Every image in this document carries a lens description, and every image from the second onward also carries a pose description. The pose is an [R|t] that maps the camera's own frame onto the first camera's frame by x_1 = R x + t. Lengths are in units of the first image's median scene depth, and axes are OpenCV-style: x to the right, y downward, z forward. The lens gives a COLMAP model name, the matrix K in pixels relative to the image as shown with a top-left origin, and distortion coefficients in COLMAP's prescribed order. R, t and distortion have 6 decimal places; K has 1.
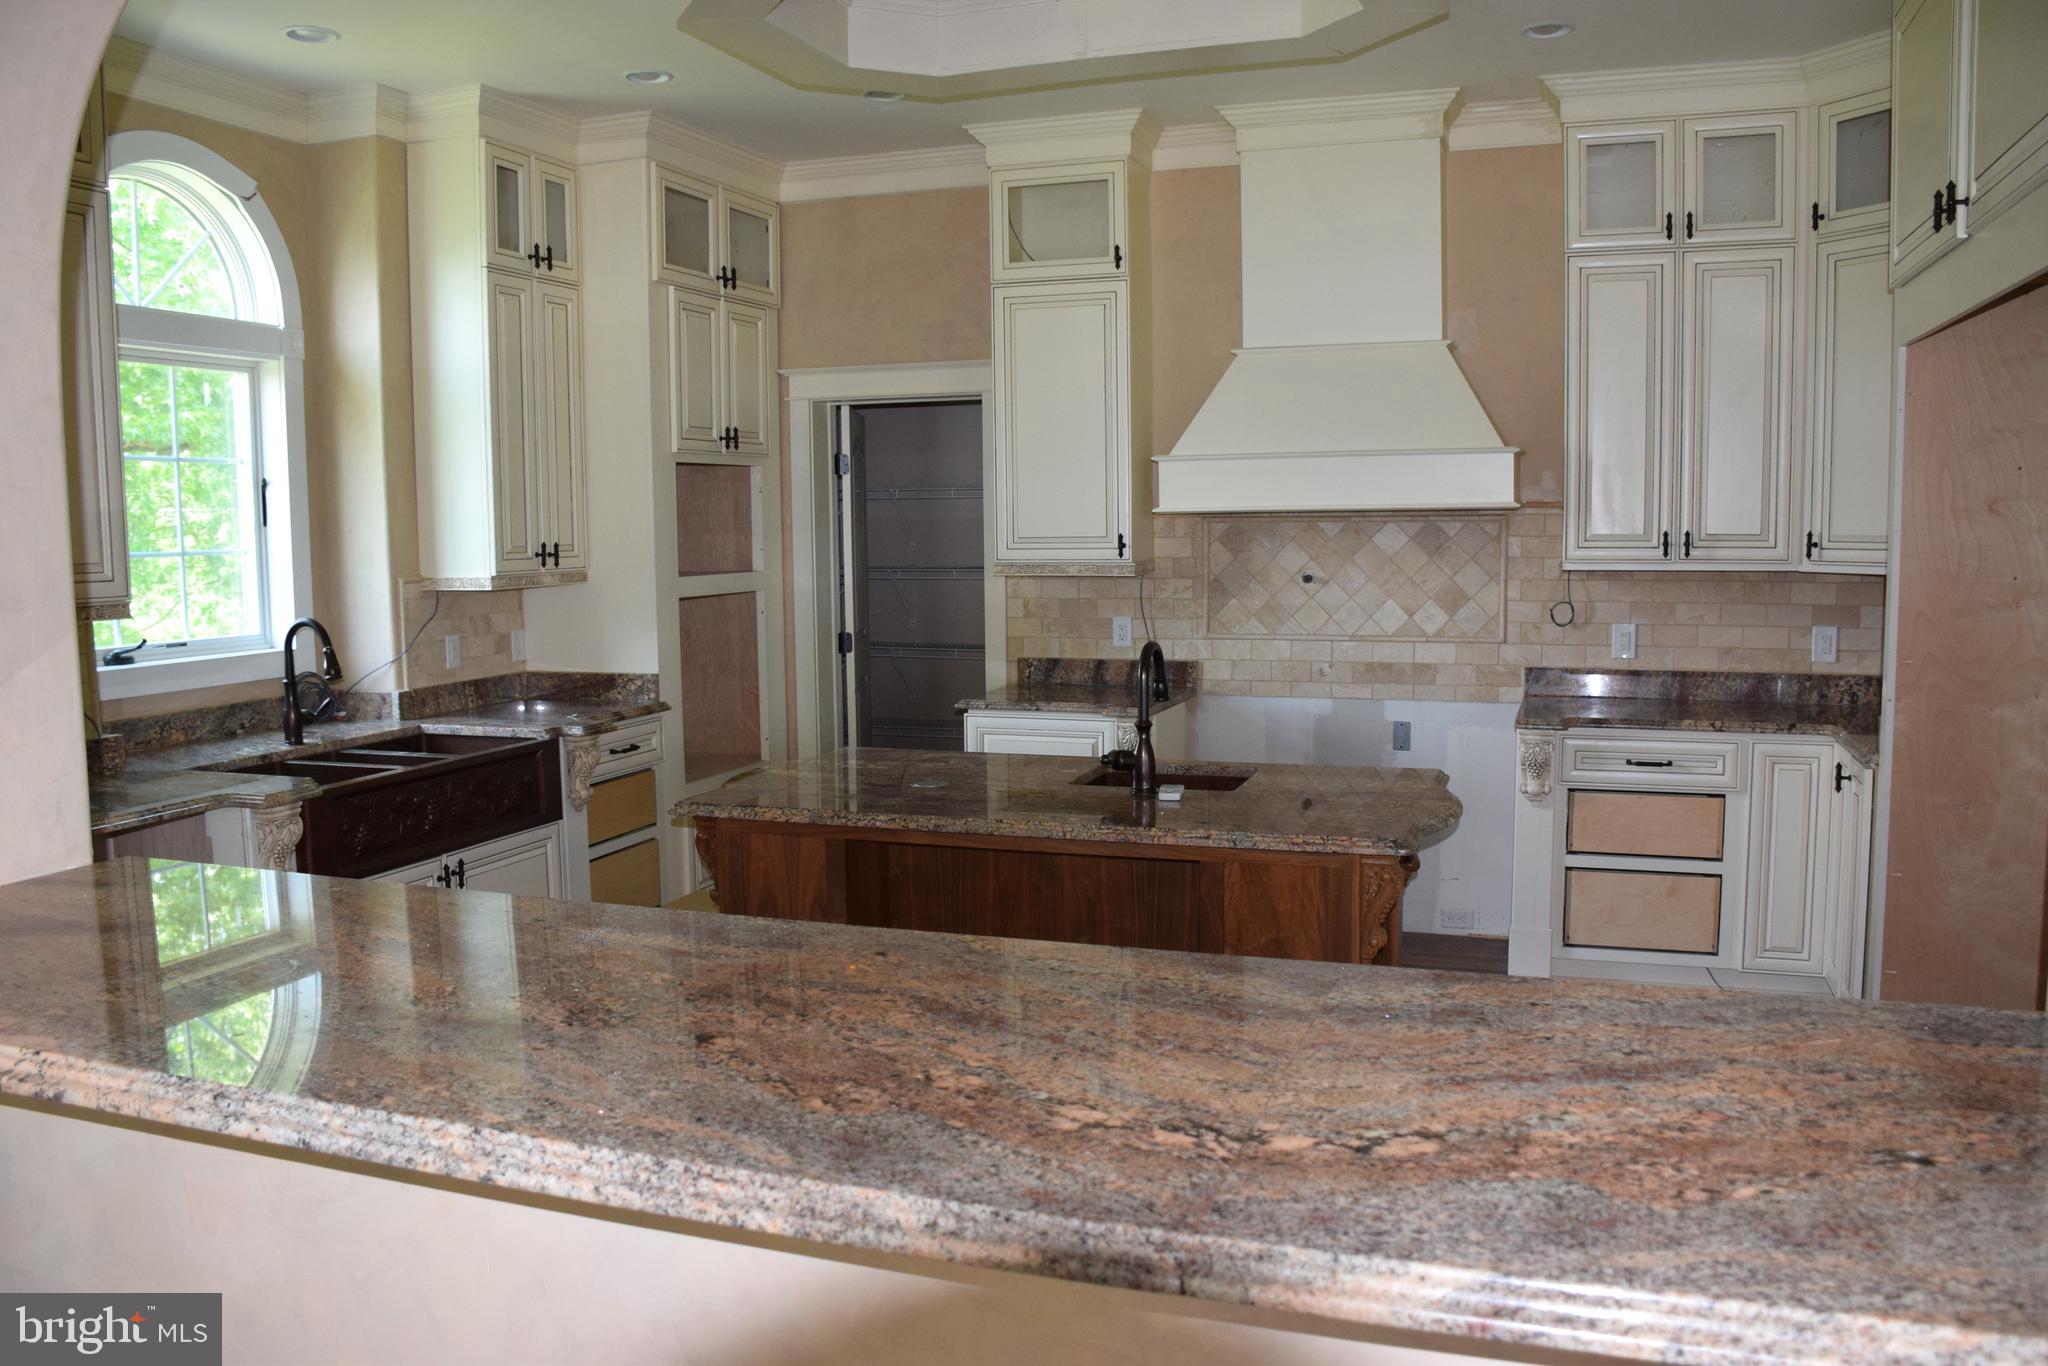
lens RADIAL K [[1592.8, 0, 1018.9], [0, 1592.8, 690.3], [0, 0, 1]] dist [-0.157708, 0.108679]
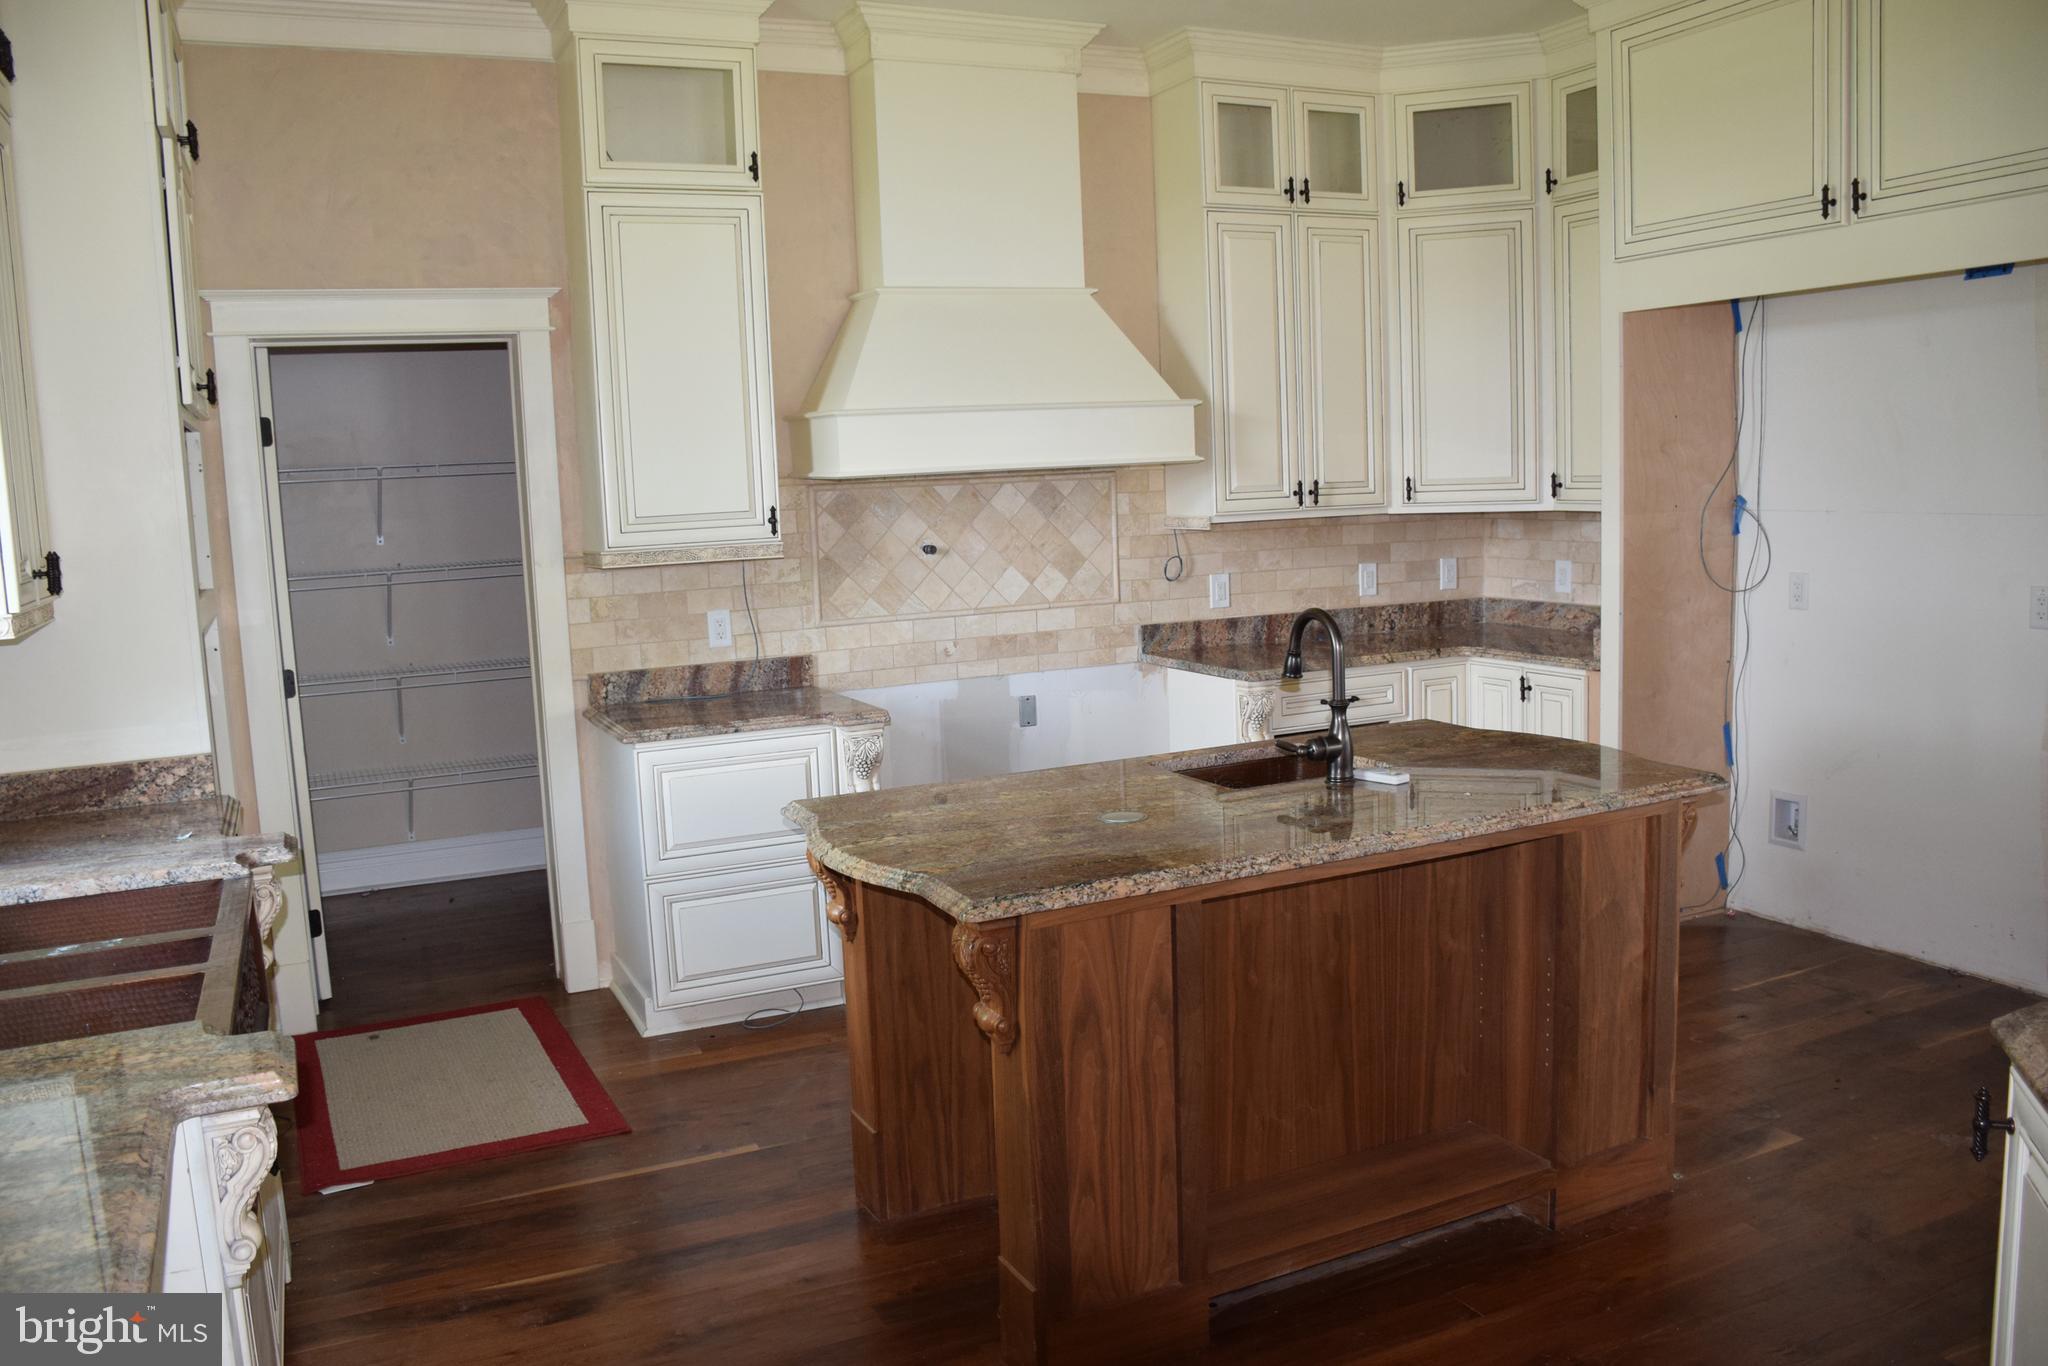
lens RADIAL K [[1592.8, 0, 1018.9], [0, 1592.8, 690.3], [0, 0, 1]] dist [-0.157708, 0.108679]
pose [[0.707547, -0.110833, 0.697921, -0.425309], [0.107019, 0.993039, 0.049204, -0.030878], [-0.698516, 0.039877, 0.714483, 0.332620]]
